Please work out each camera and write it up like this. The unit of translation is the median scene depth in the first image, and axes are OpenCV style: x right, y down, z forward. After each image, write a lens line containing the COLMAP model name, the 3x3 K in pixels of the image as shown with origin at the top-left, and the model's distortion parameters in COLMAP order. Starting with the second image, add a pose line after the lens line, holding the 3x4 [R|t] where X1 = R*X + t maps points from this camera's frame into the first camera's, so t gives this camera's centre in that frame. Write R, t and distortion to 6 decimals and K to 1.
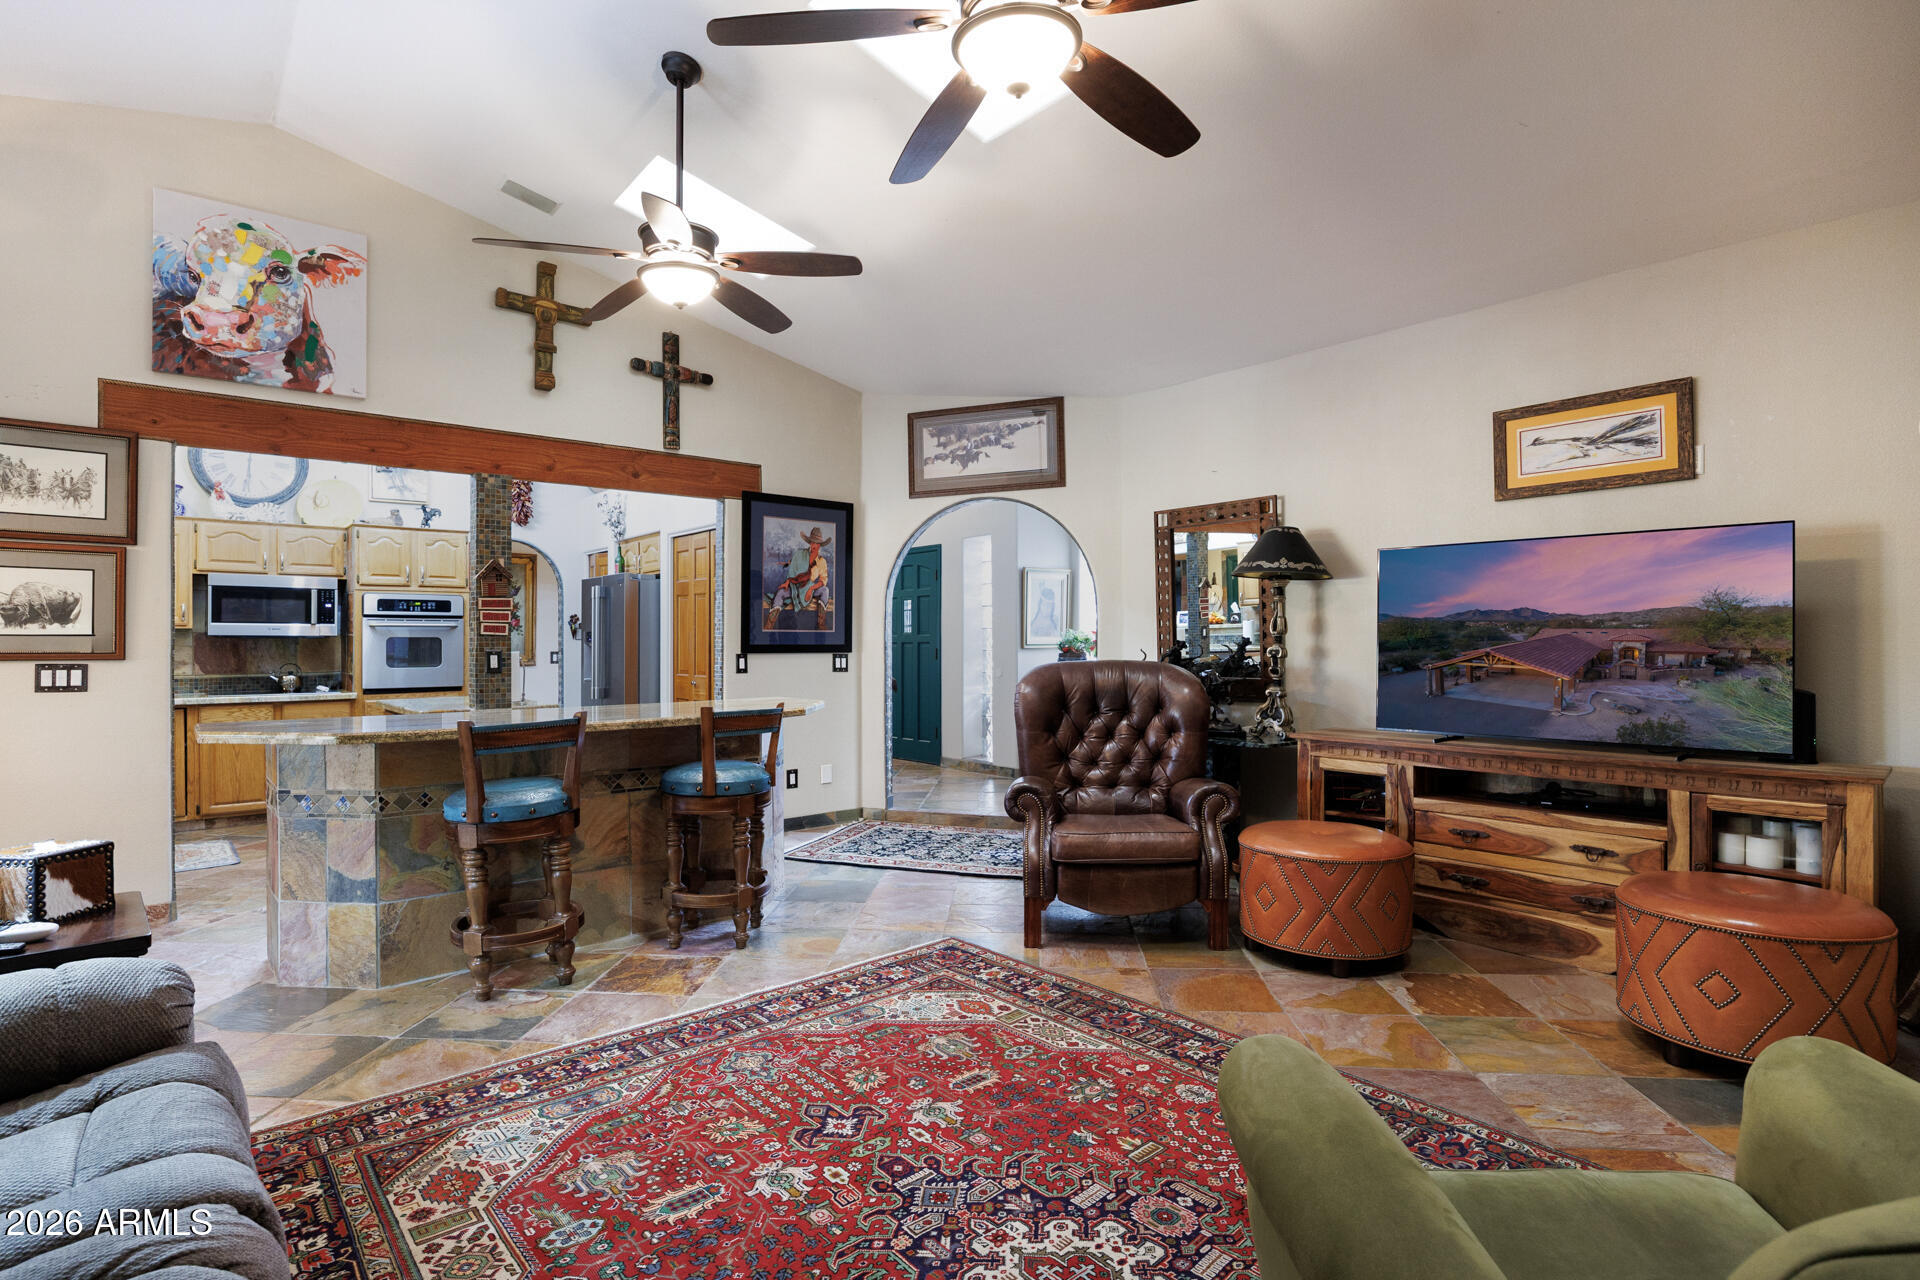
lens RADIAL K [[938.8, 0, 951.0], [0, 938.8, 640.0], [0, 0, 1]] dist [-0.007020, -0.000801]
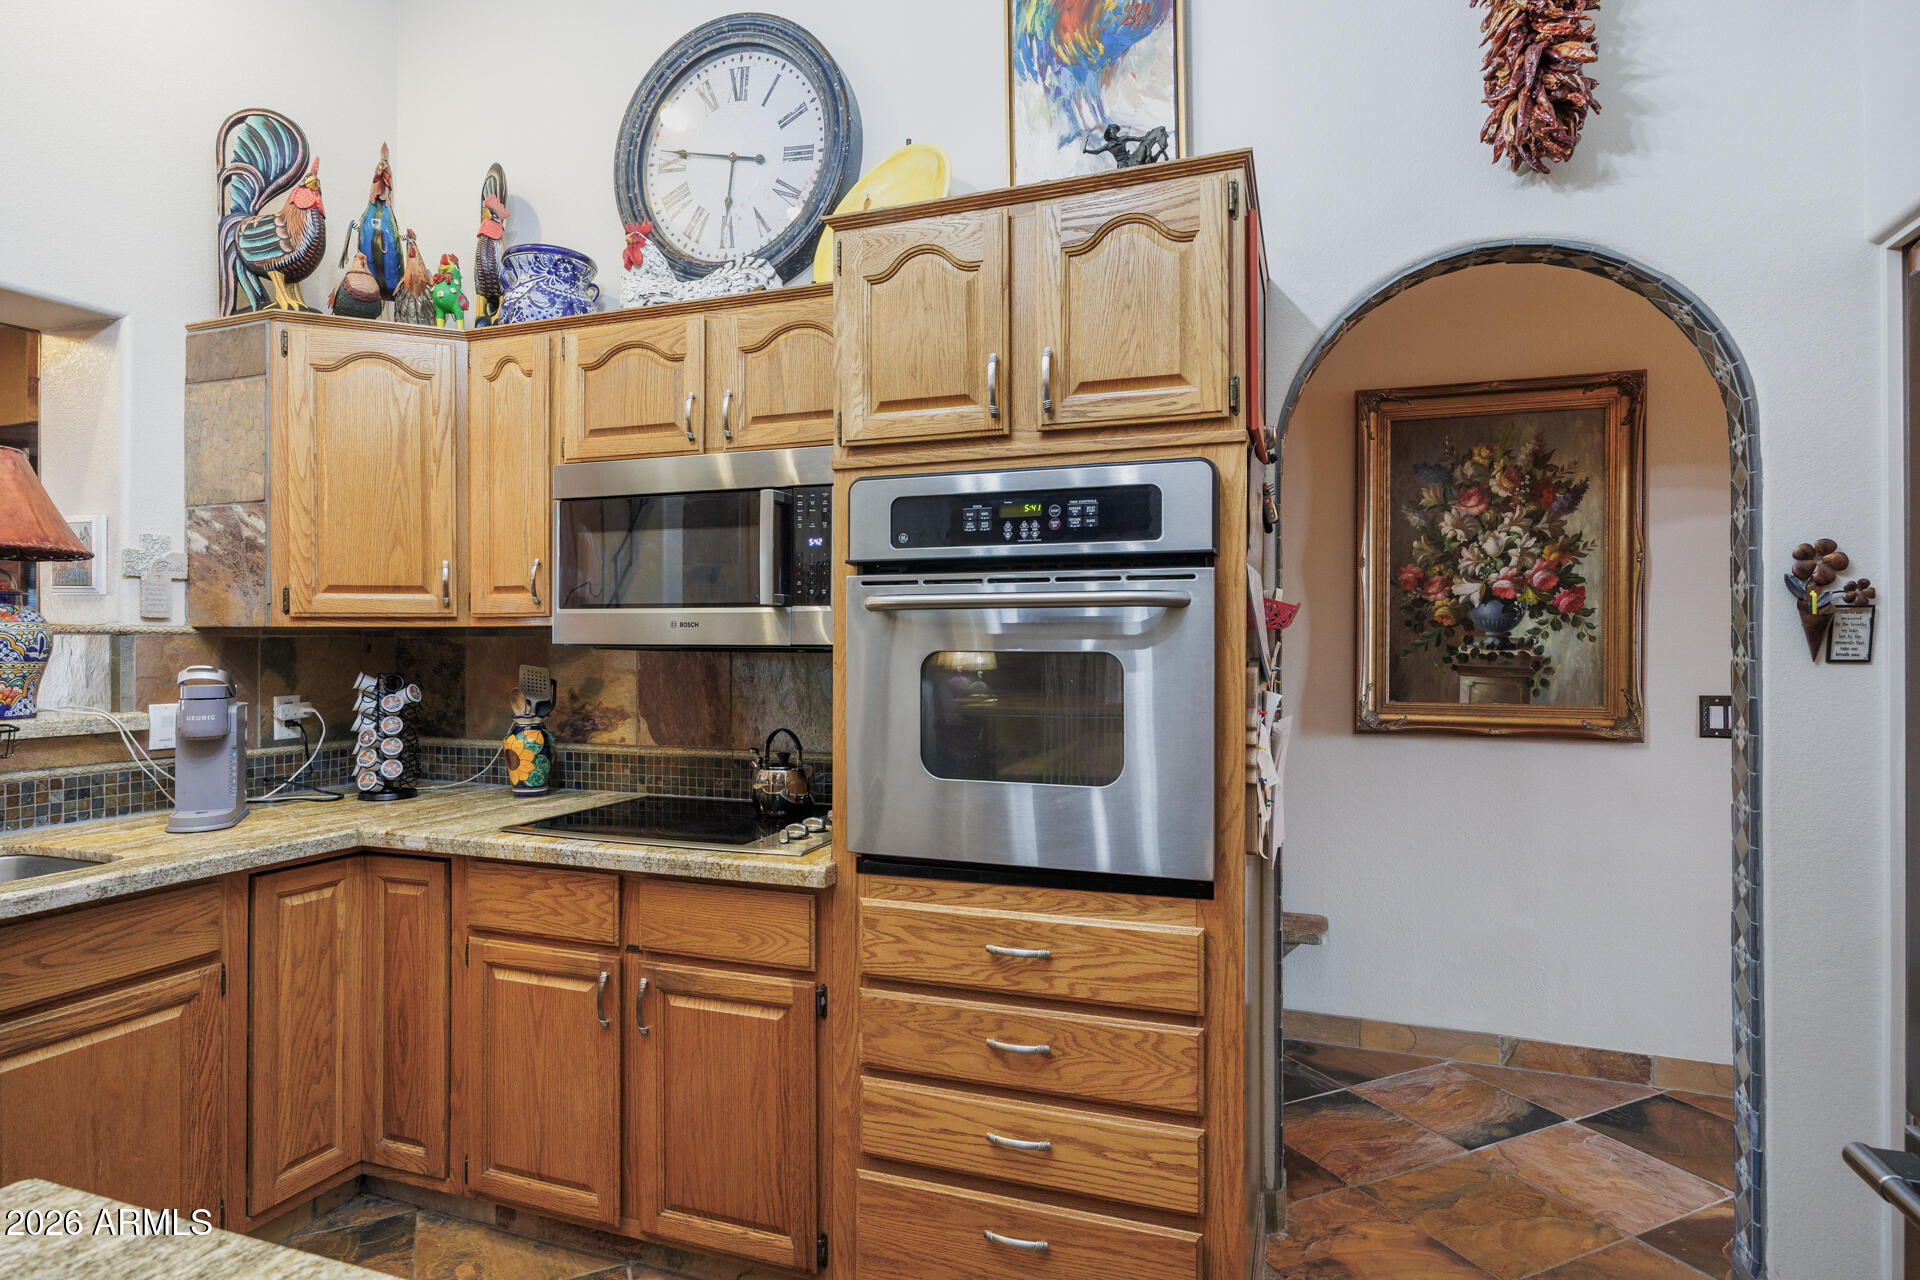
lens RADIAL K [[1001.9, 0, 963.4], [0, 1001.9, 641.1], [0, 0, 1]] dist [-0.003048, 0.000613]
pose [[0.496689, -0.001636, -0.867927, -0.372952], [-0.000828, 0.999997, -0.002359, -0.005233], [0.867928, 0.001891, 0.496686, 0.889704]]
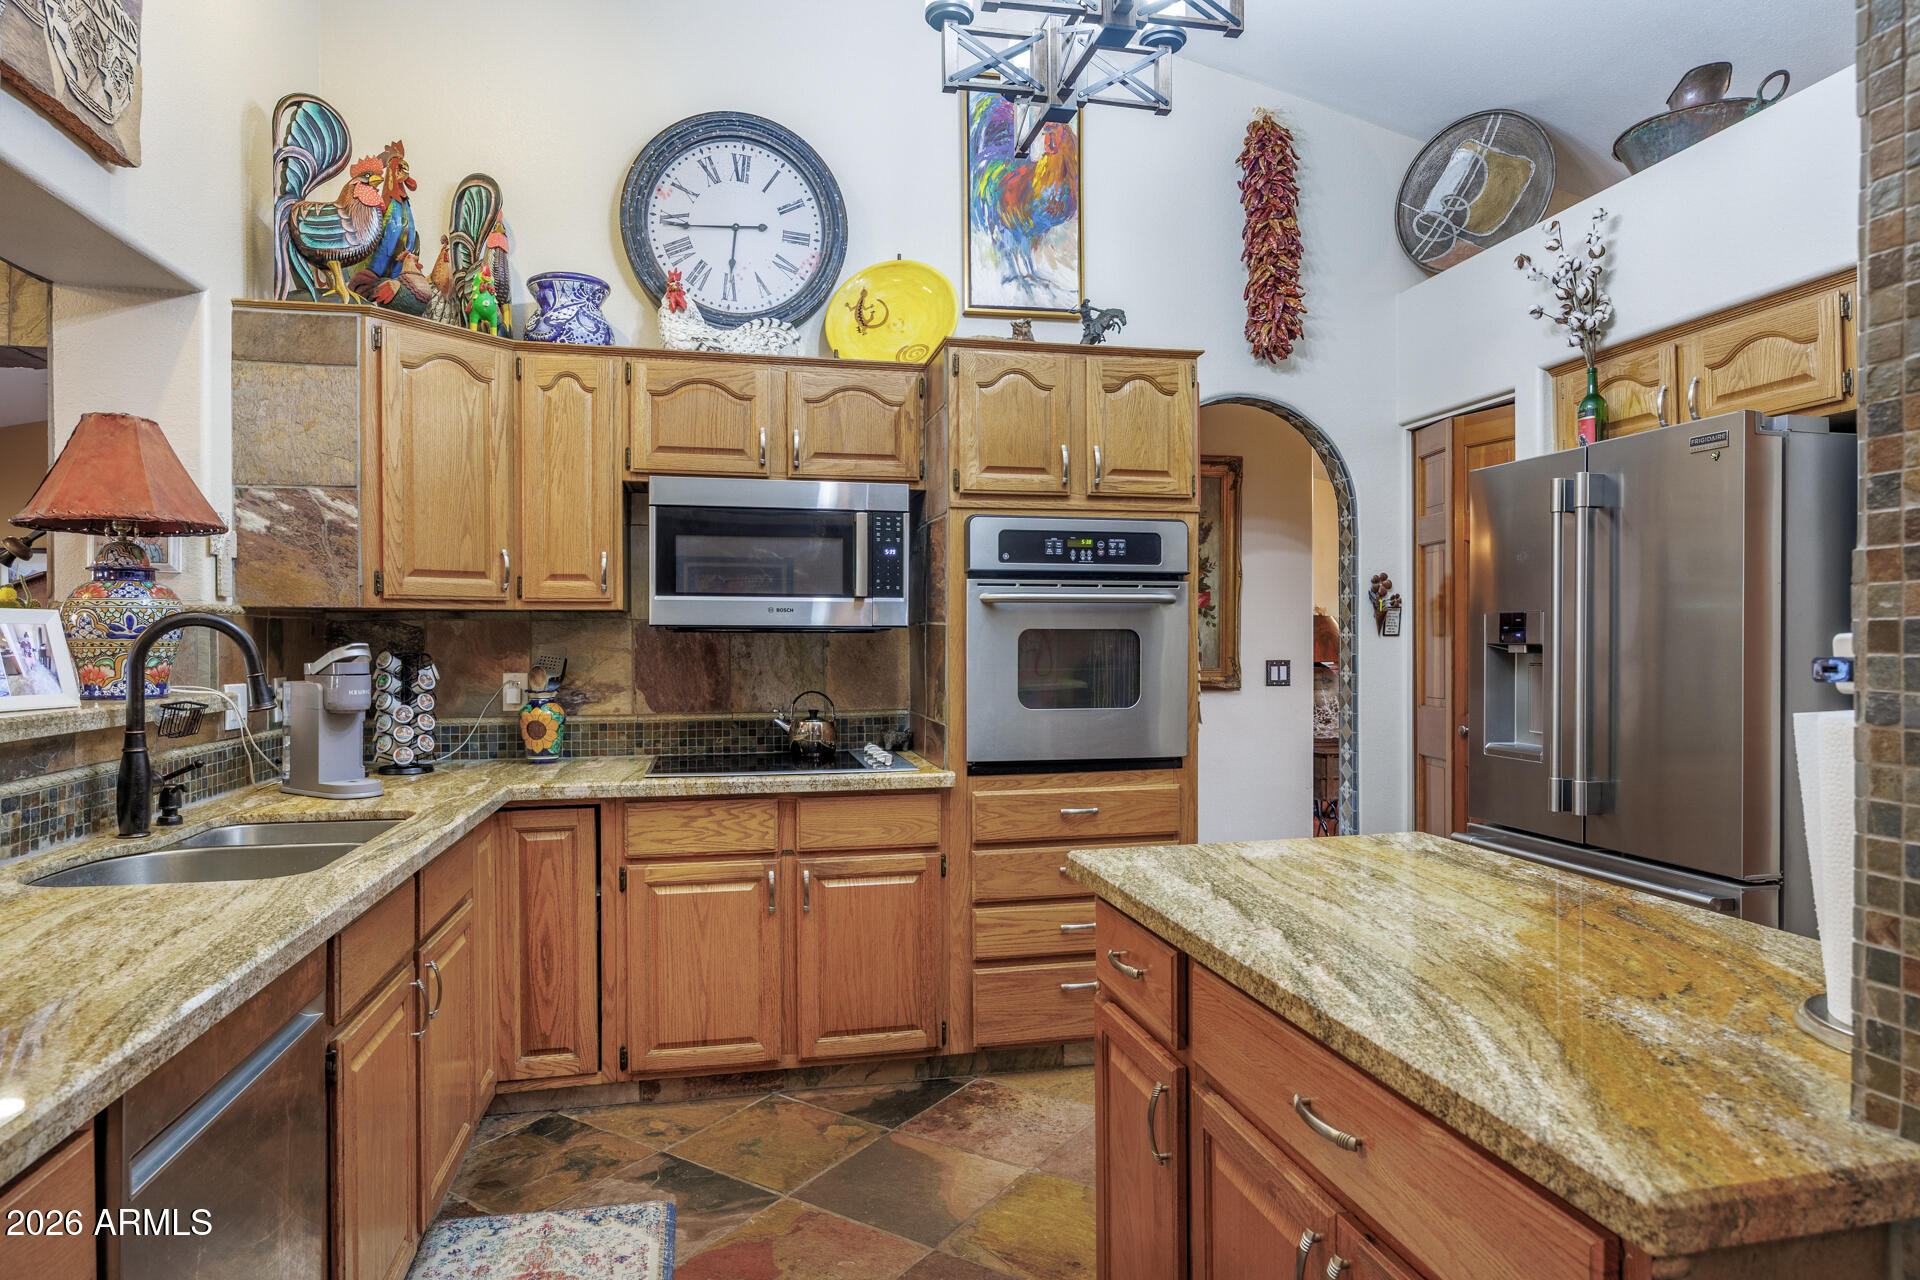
lens RADIAL K [[1115.5, 0, 950.6], [0, 1115.5, 642.7], [0, 0, 1]] dist [-0.001584, 0.002170]
pose [[0.881514, 0.001900, -0.472155, -0.415073], [0.000978, 0.999982, 0.005850, -0.000107], [0.472158, -0.005619, 0.881496, 0.586936]]
